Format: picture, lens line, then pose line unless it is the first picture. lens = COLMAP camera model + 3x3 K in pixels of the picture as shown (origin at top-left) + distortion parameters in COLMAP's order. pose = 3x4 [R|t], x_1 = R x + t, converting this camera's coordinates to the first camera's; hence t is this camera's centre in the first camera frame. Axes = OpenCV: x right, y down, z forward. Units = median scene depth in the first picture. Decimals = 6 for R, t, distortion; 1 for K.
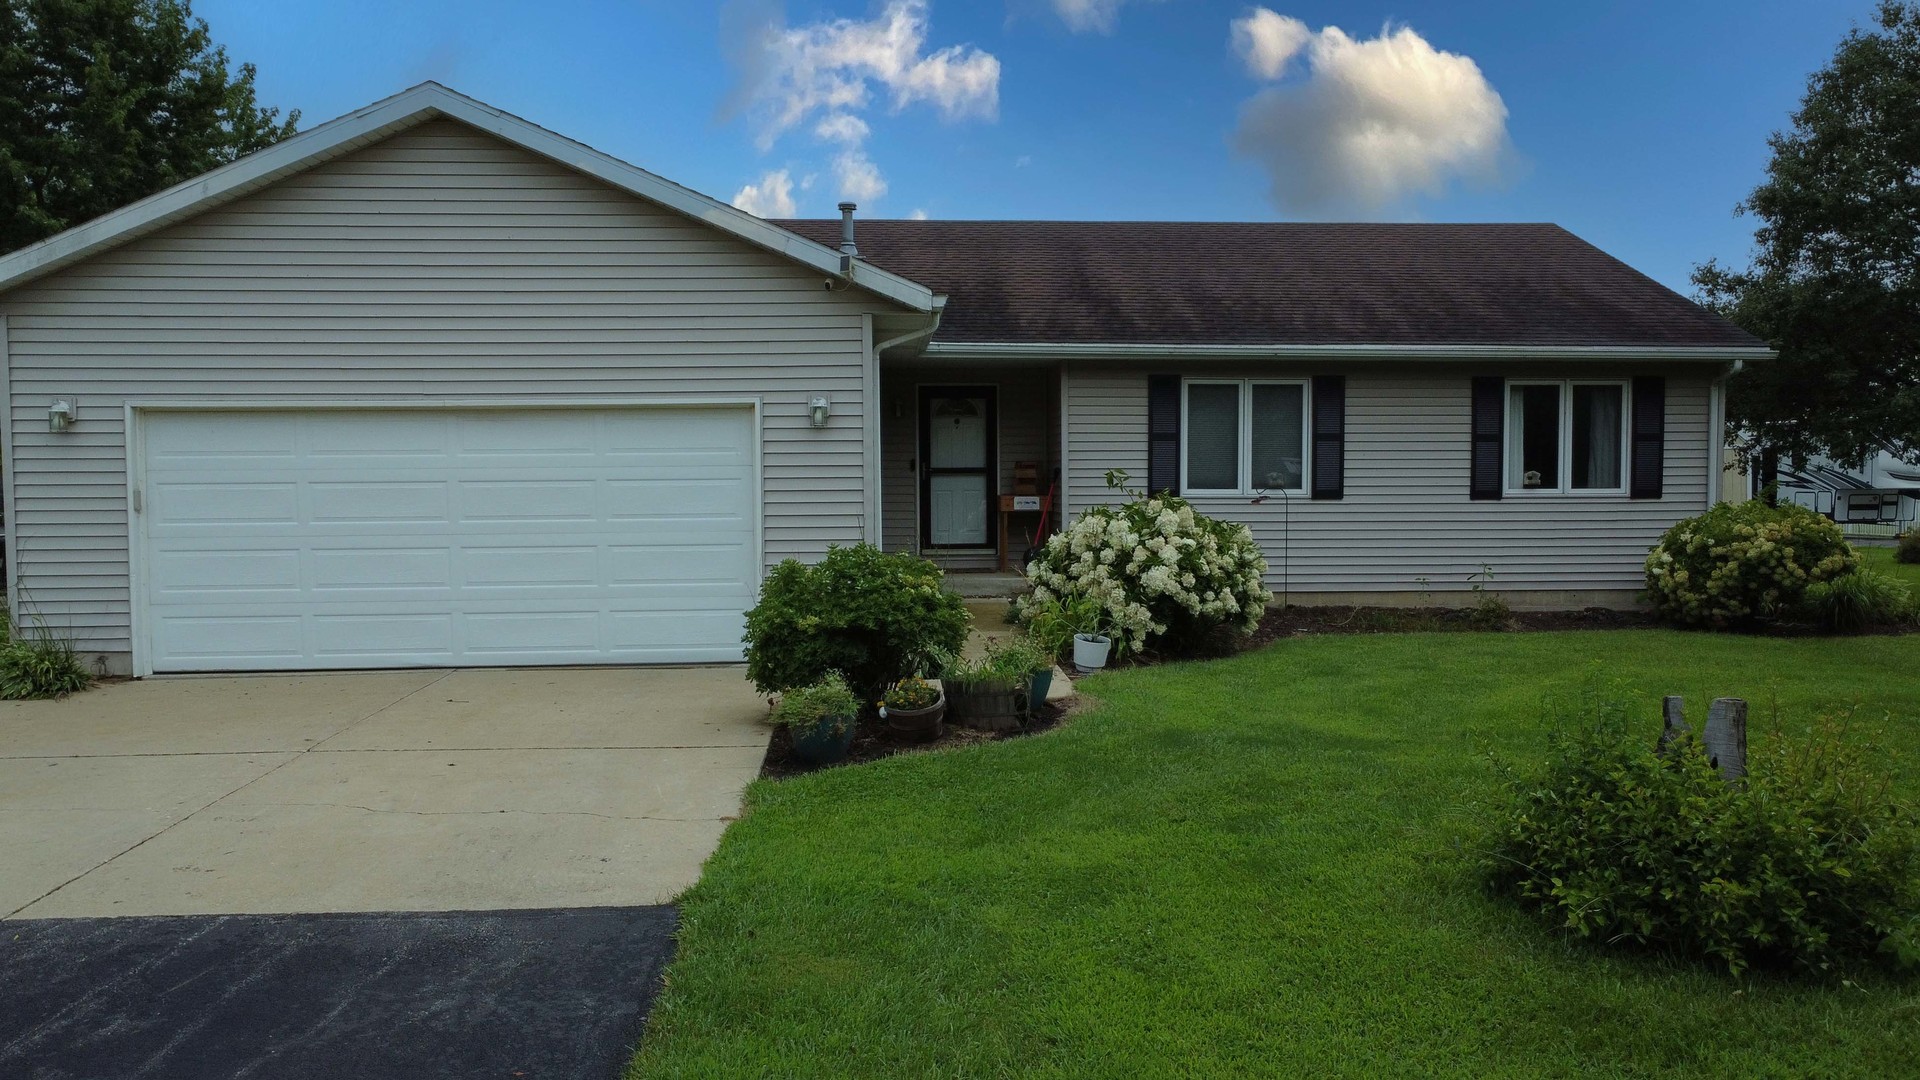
lens RADIAL K [[1426.2, 0, 965.5], [0, 1426.2, 541.8], [0, 0, 1]] dist [0.007499, -0.003659]
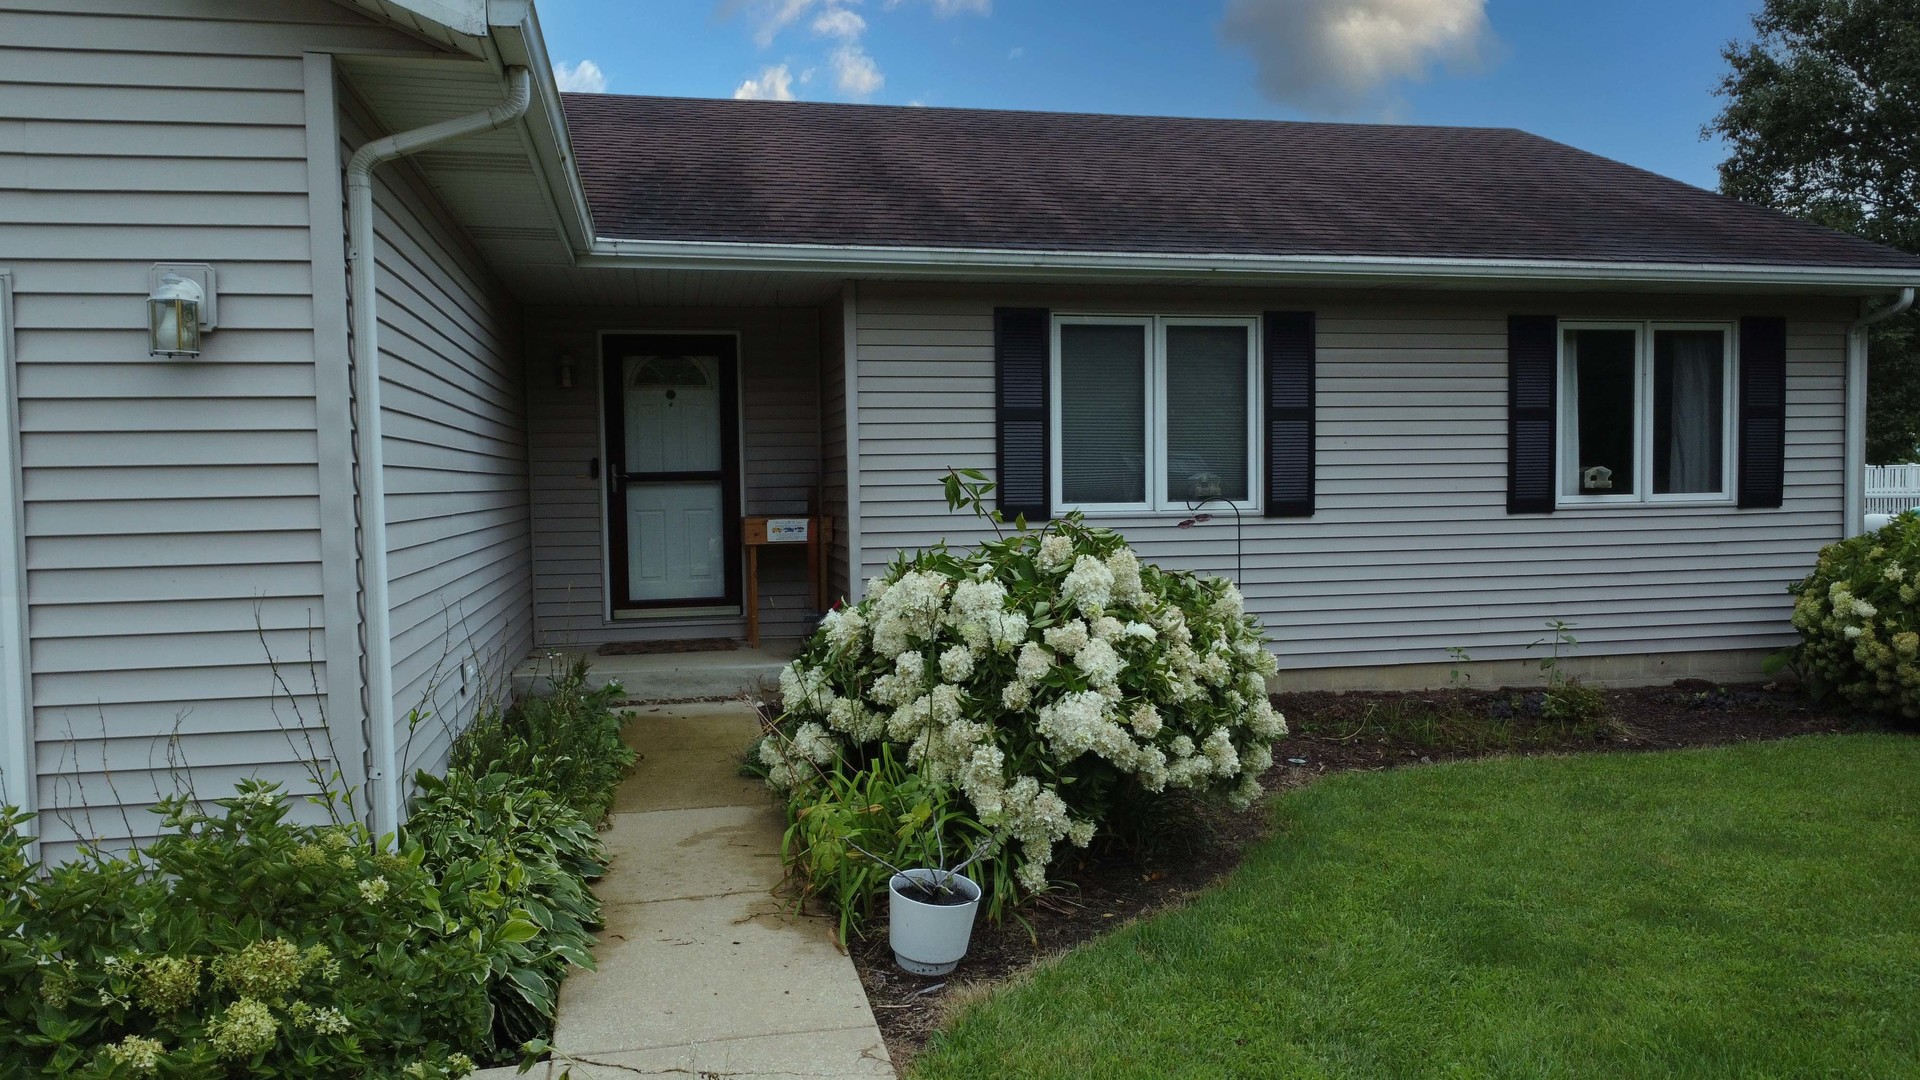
lens RADIAL K [[1426.2, 0, 964.5], [0, 1426.2, 536.4], [0, 0, 1]] dist [0.007499, -0.003659]
pose [[0.988544, -0.017683, 0.149893, 0.027425], [0.018849, 0.999802, -0.006362, -0.020439], [-0.149751, 0.009115, 0.988682, 0.426507]]
